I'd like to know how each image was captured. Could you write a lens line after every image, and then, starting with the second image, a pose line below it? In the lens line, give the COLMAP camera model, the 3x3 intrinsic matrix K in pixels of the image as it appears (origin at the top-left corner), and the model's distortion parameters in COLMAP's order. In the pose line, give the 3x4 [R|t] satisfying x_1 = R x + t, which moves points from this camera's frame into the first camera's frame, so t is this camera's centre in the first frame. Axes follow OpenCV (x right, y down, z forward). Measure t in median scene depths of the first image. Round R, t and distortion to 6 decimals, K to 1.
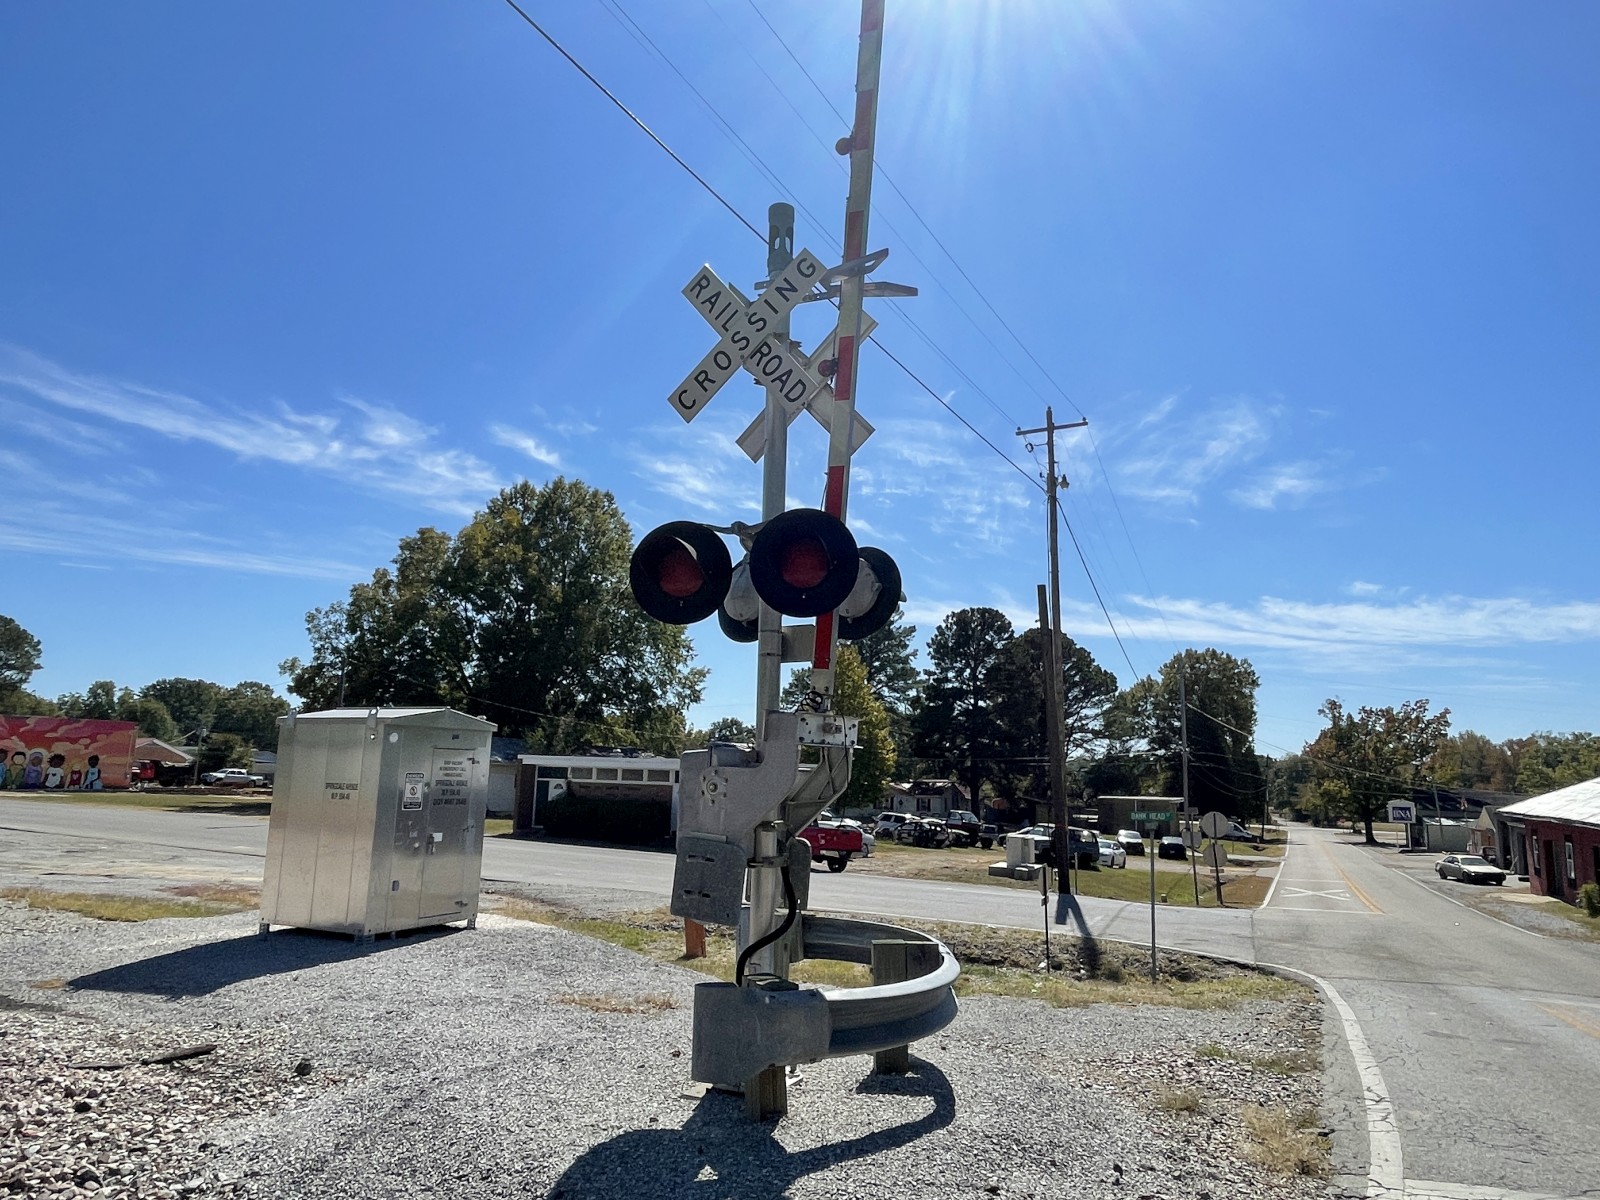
lens RADIAL K [[1031.3, 0, 848.7], [0, 1031.3, 603.8], [0, 0, 1]] dist [-0.003959, -0.003026]
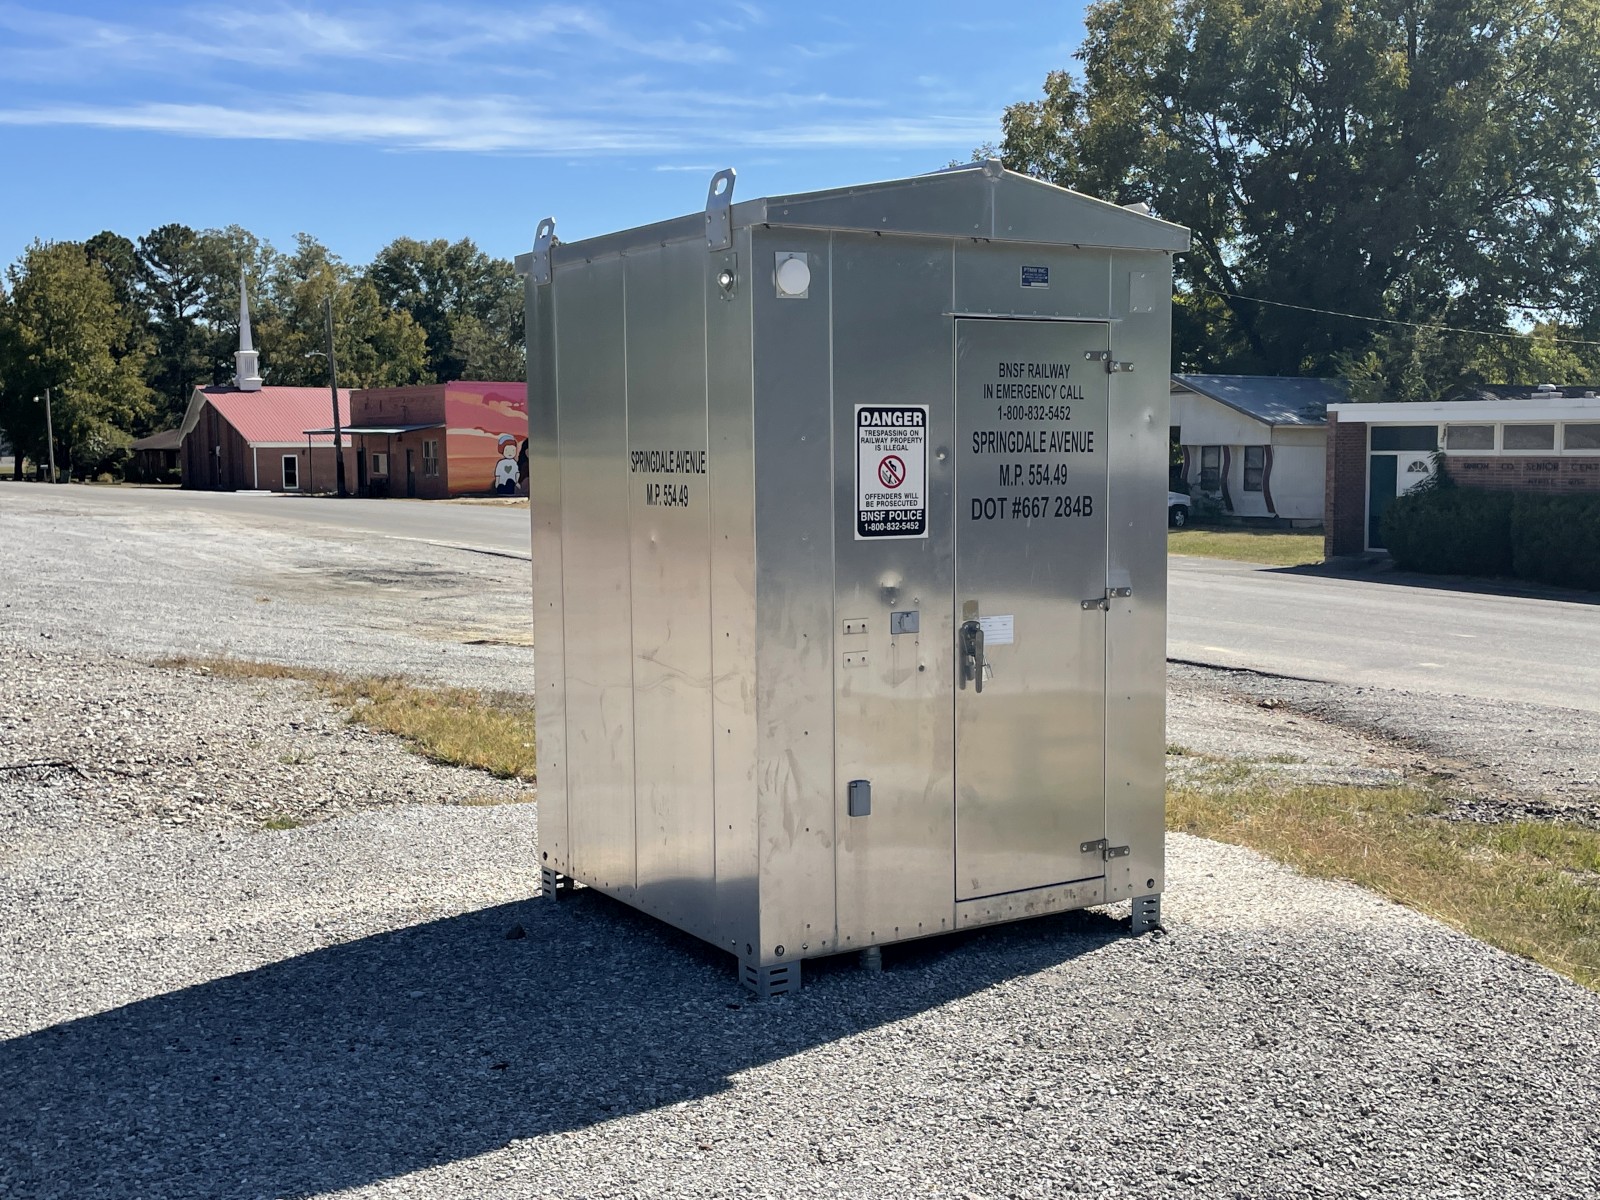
lens RADIAL K [[1836.1, 0, 802.3], [0, 1836.1, 608.0], [0, 0, 1]] dist [0.119607, -0.024195]
pose [[0.831671, 0.018015, -0.554977, -0.047787], [0.118723, 0.970591, 0.209421, 0.031815], [0.542428, -0.240058, 0.805074, 0.166355]]
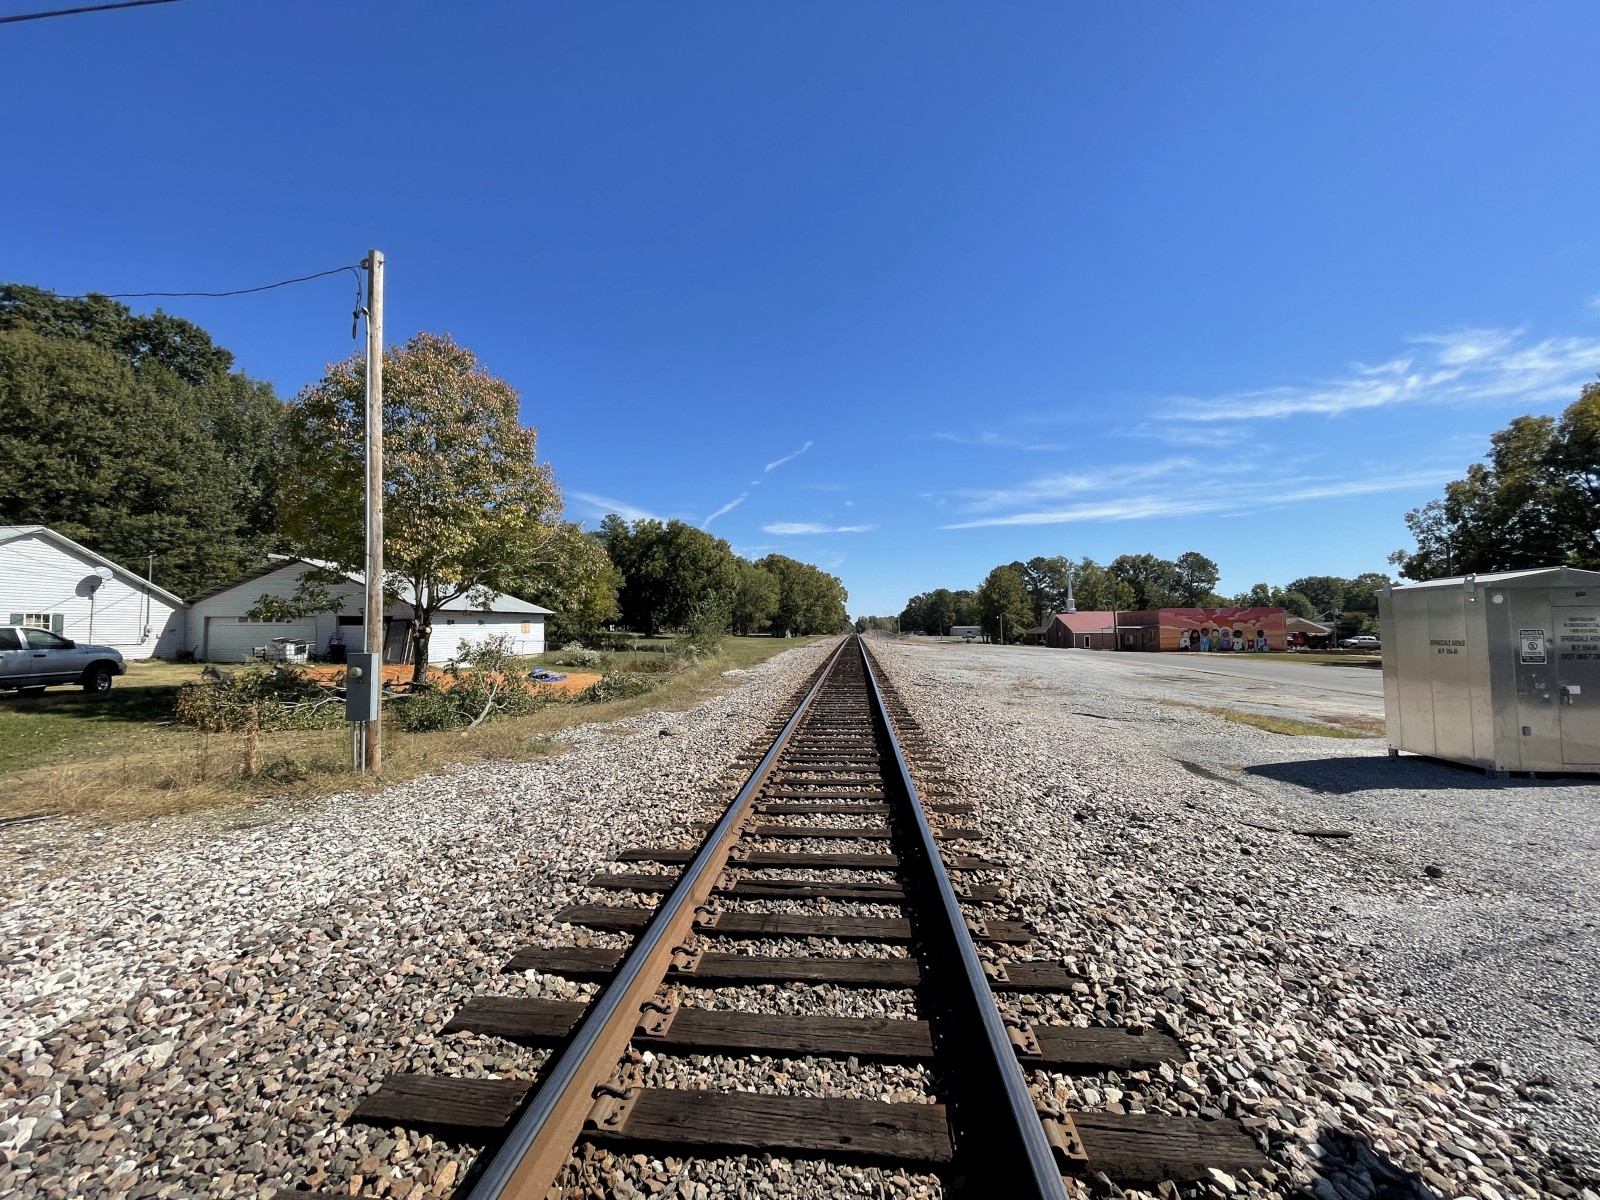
lens RADIAL K [[657.9, 0, 801.6], [0, 657.9, 598.0], [0, 0, 1]] dist [0.022539, -0.005494]
pose [[0.328820, -0.078552, -0.941120, -0.002233], [0.170060, 0.985170, -0.022811, 0.004879], [0.928955, -0.152546, 0.337302, 0.016109]]
